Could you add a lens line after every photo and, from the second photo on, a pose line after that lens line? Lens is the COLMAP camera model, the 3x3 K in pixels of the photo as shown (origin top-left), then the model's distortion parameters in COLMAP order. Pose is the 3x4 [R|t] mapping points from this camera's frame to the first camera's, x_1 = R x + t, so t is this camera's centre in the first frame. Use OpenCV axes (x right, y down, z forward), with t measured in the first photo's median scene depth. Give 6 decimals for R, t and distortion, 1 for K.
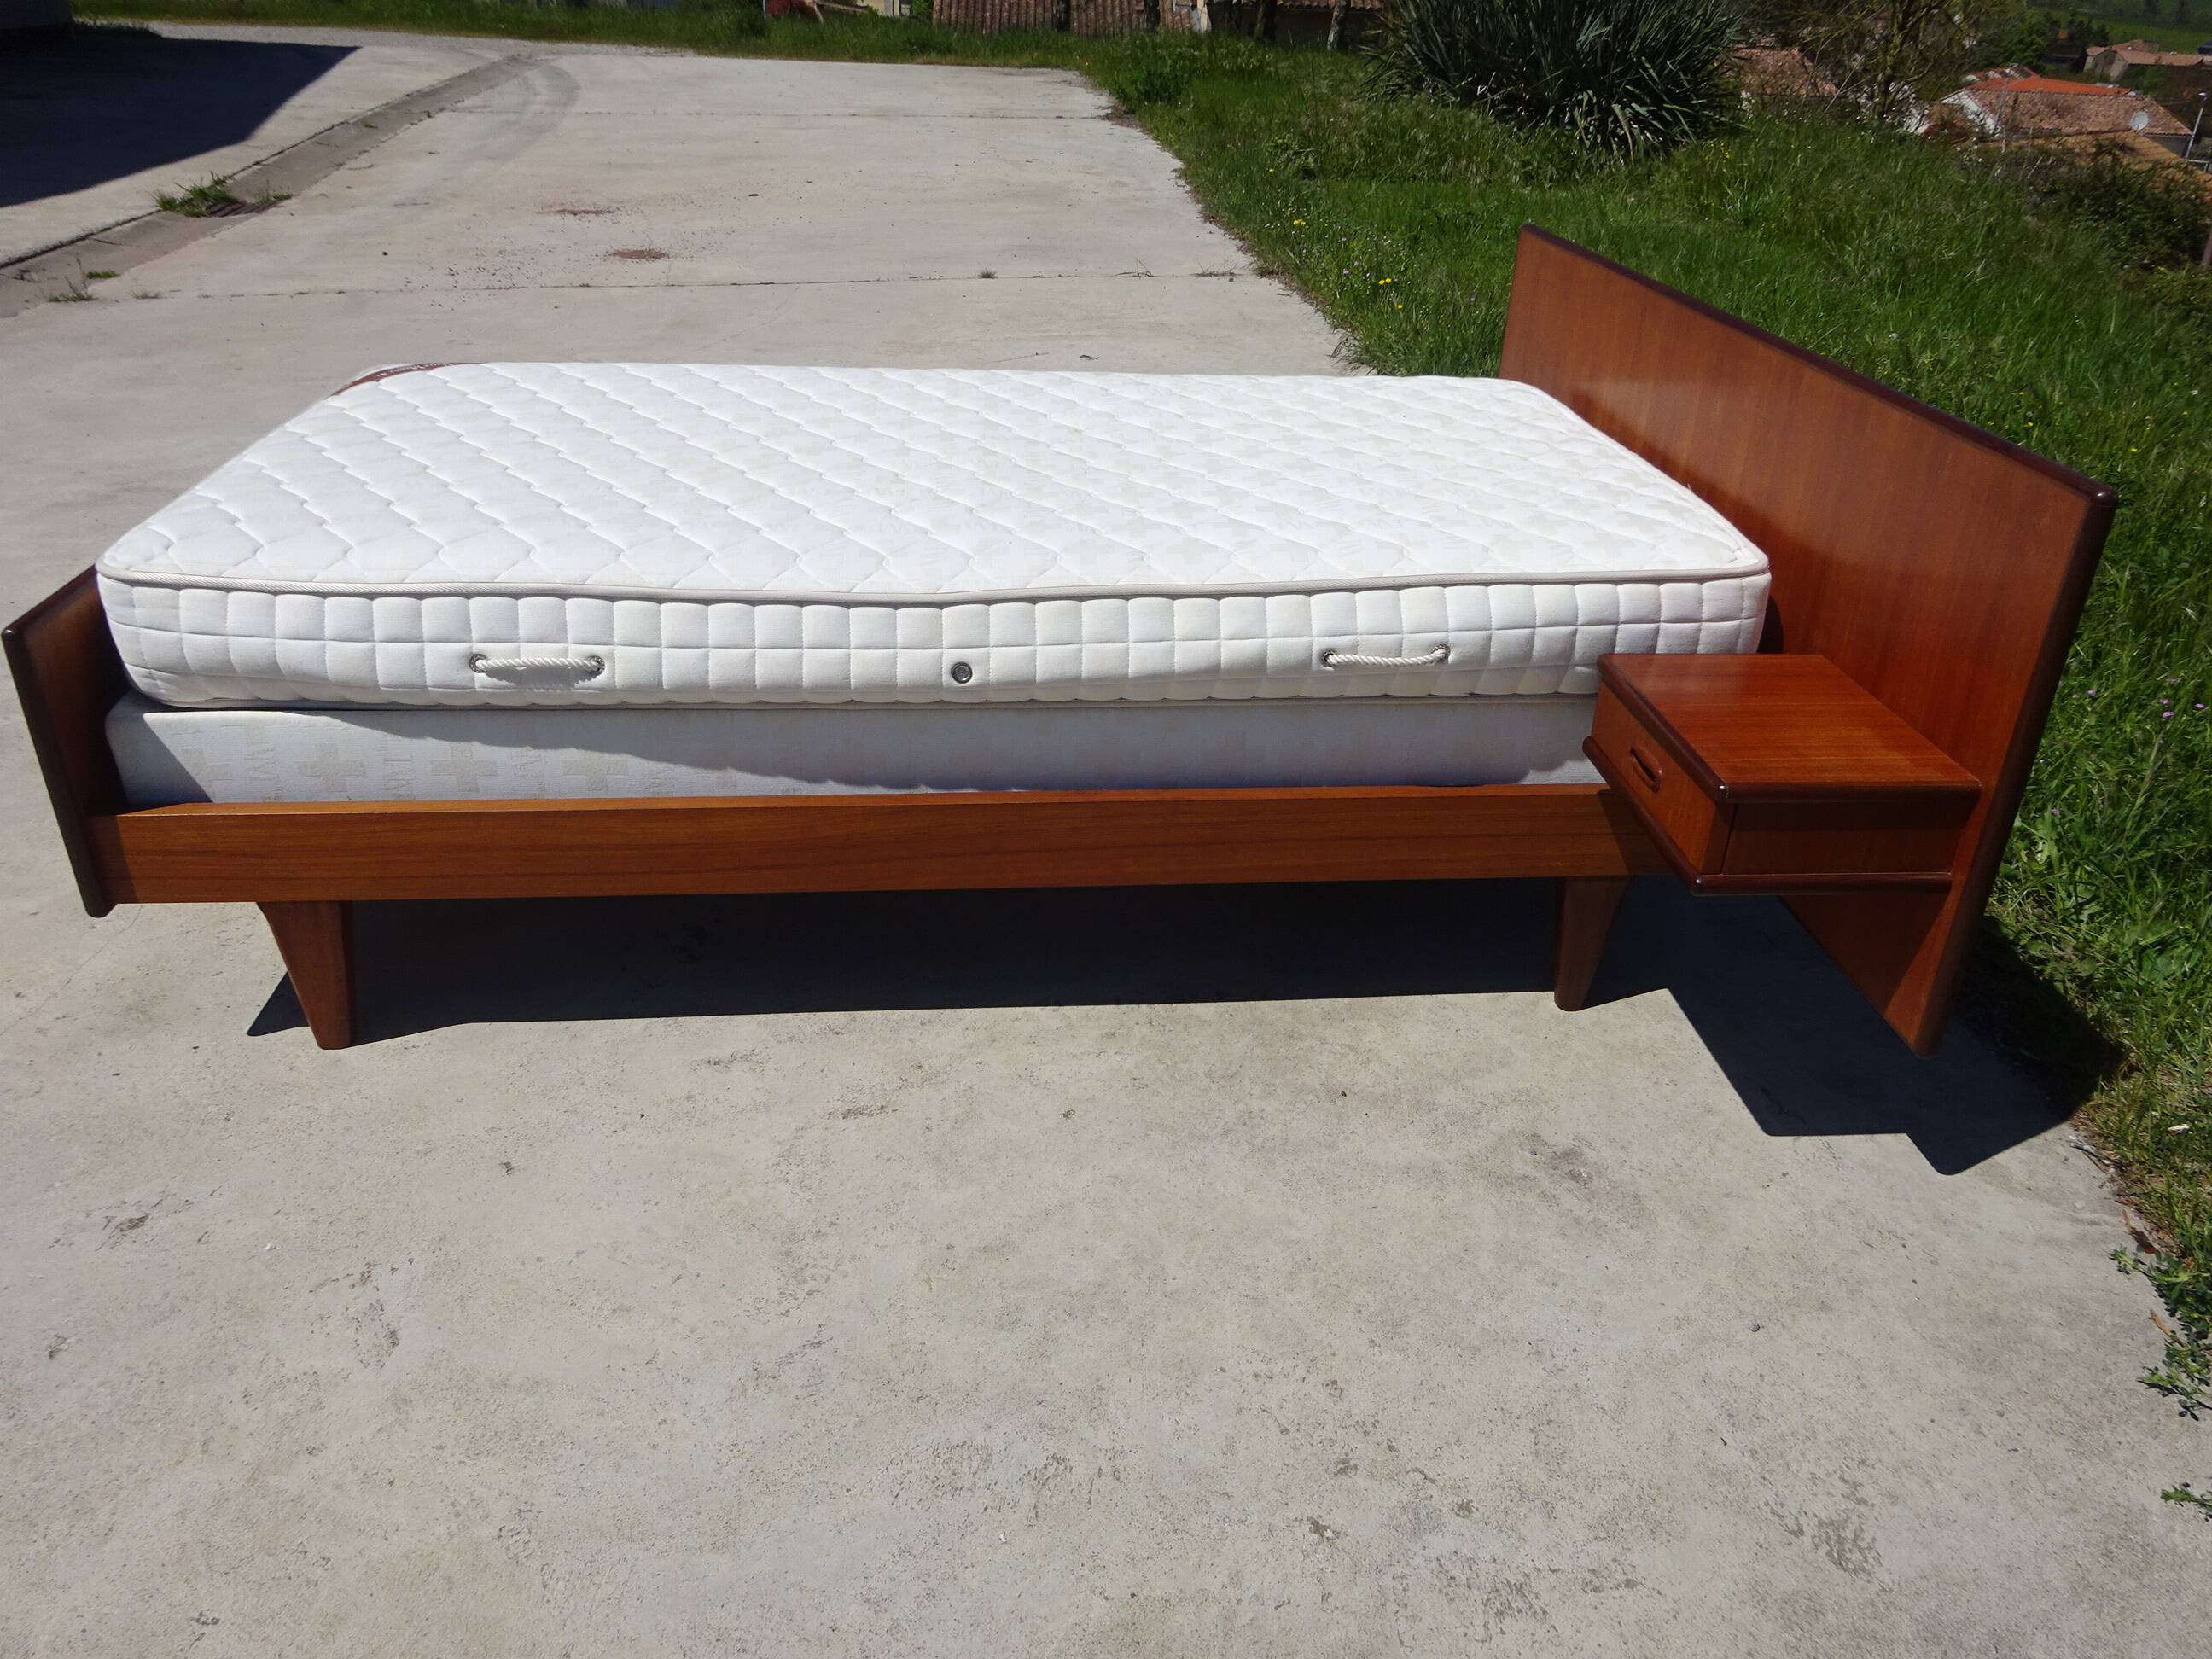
lens RADIAL K [[1210.0, 0, 1105.8], [0, 1210.0, 846.7], [0, 0, 1]] dist [0.002570, 0.000213]
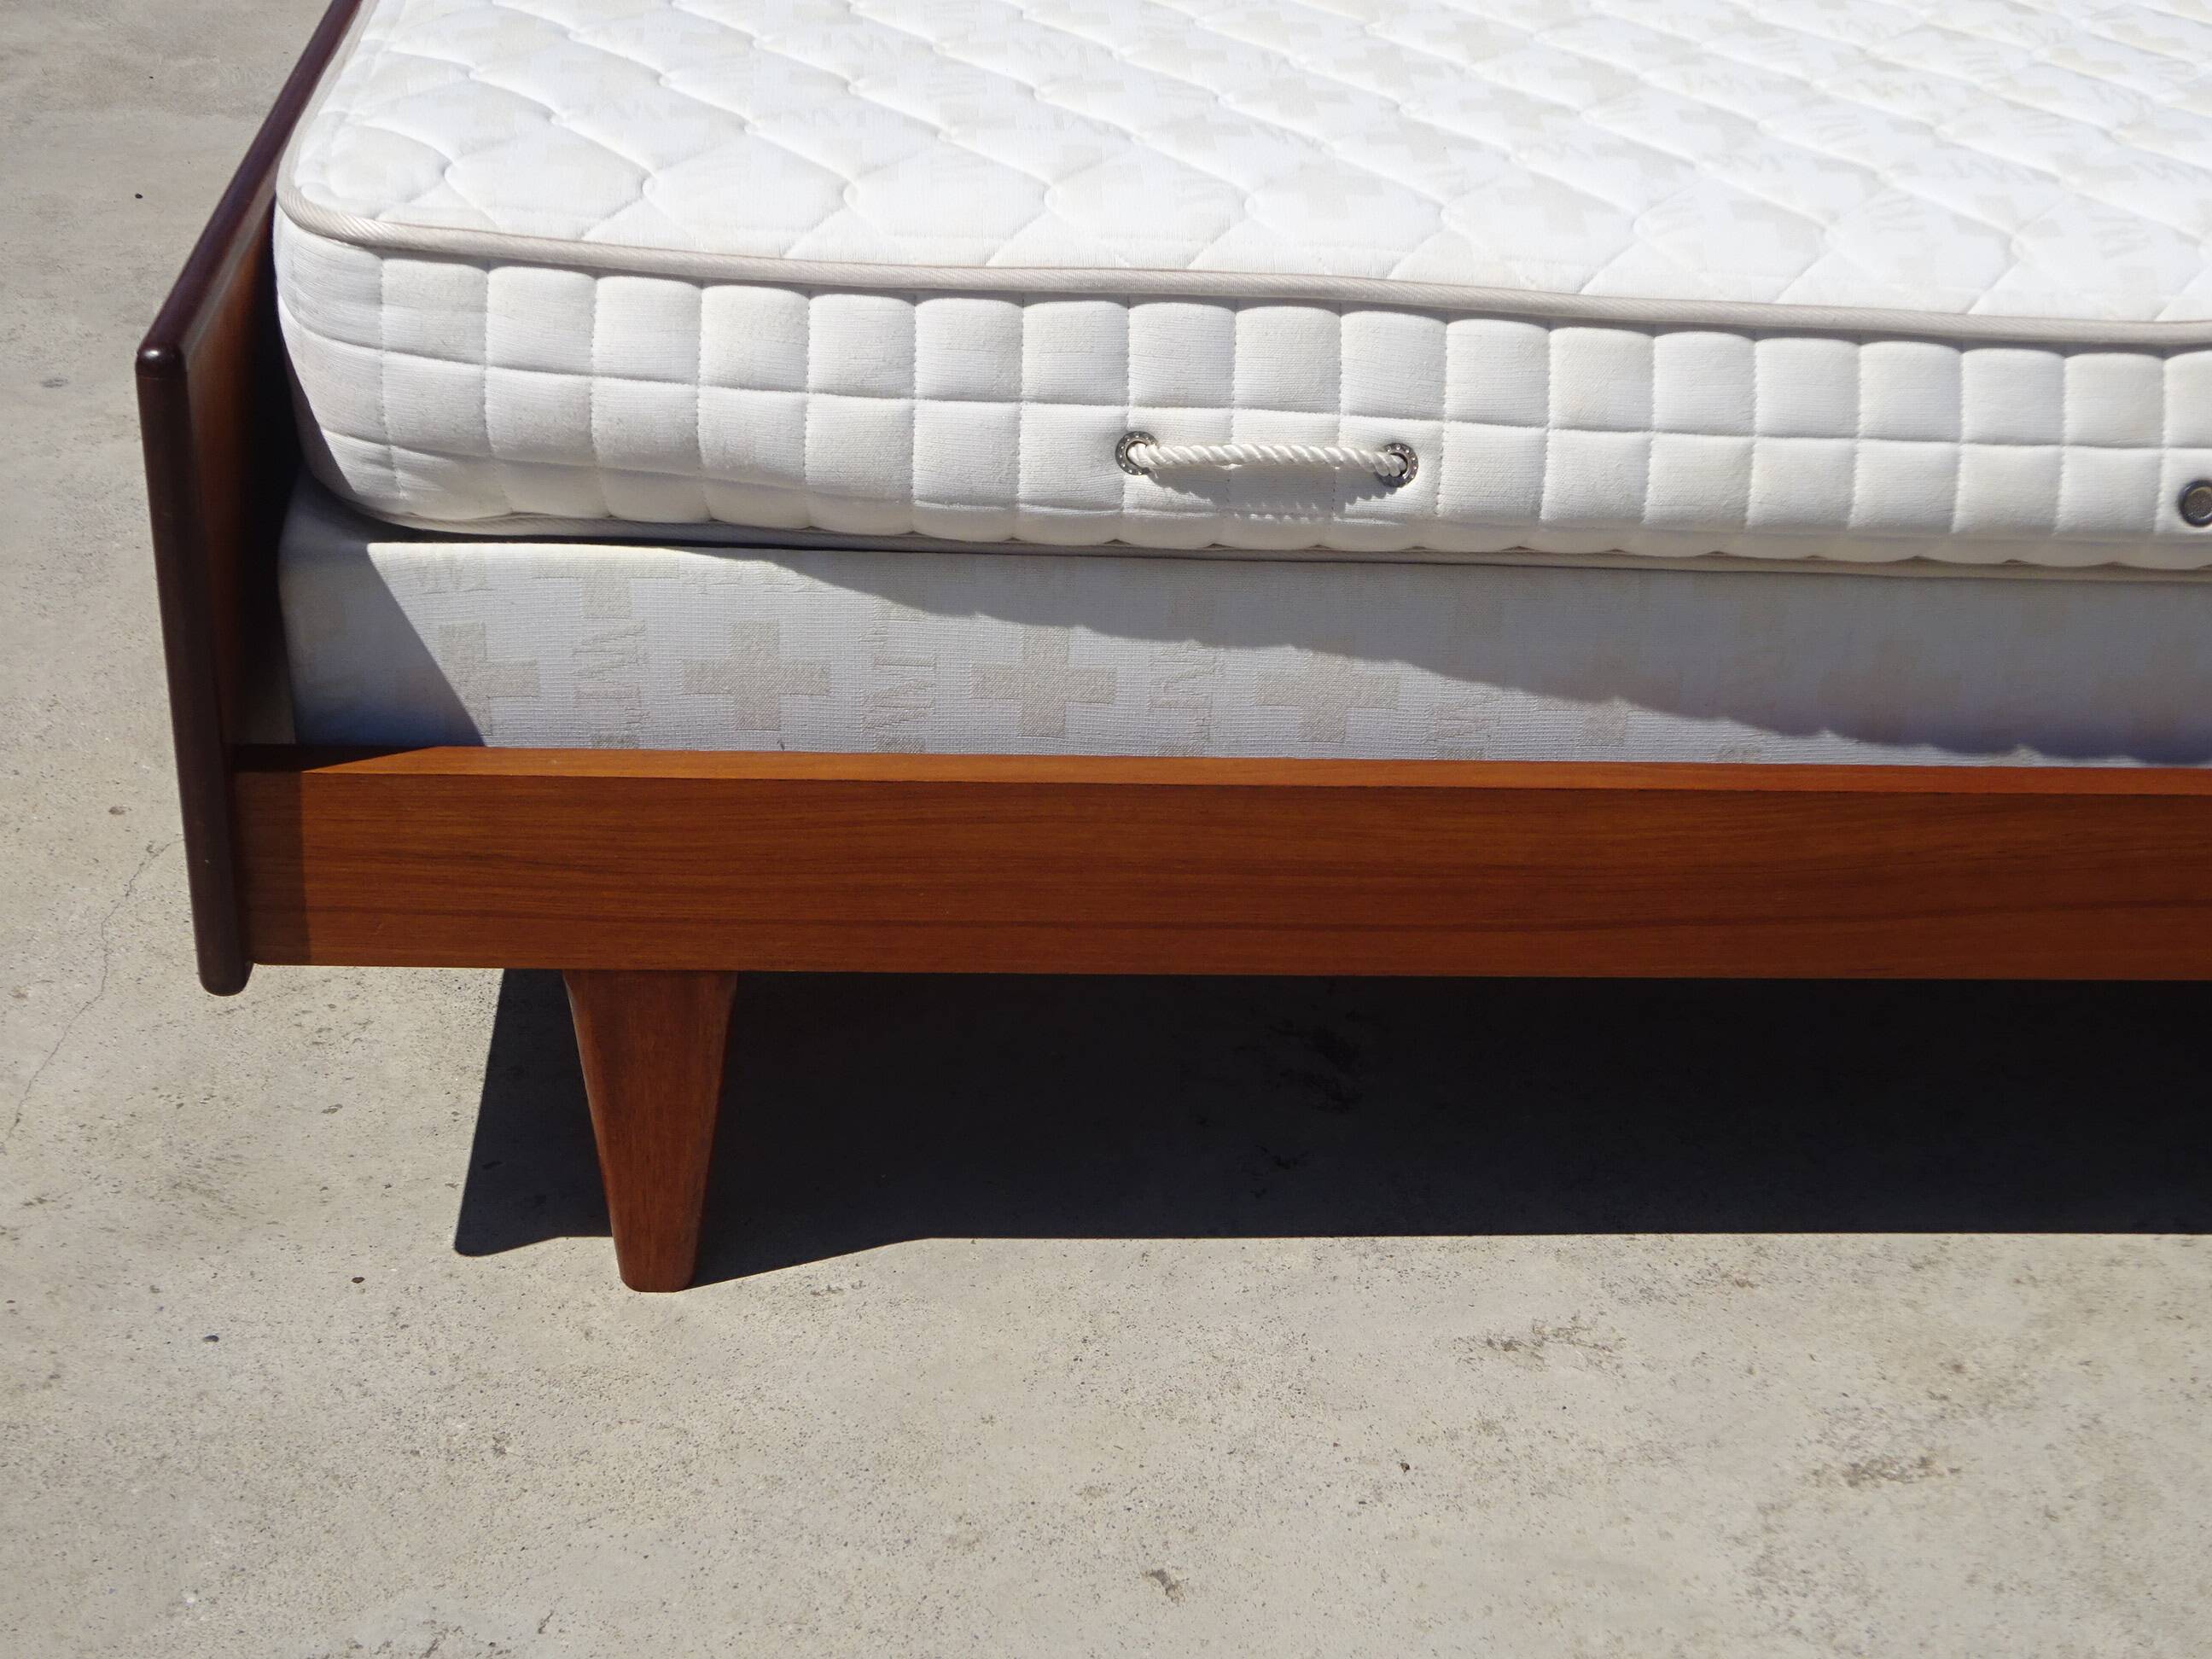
lens RADIAL K [[2379.9, 0, 1106.0], [0, 2379.9, 829.5], [0, 0, 1]] dist [0.004125, 0.018651]
pose [[0.999609, 0.027949, 0.000980, -0.518124], [-0.027962, 0.999438, 0.018484, -0.028768], [-0.000463, -0.018504, 0.999829, 0.123412]]
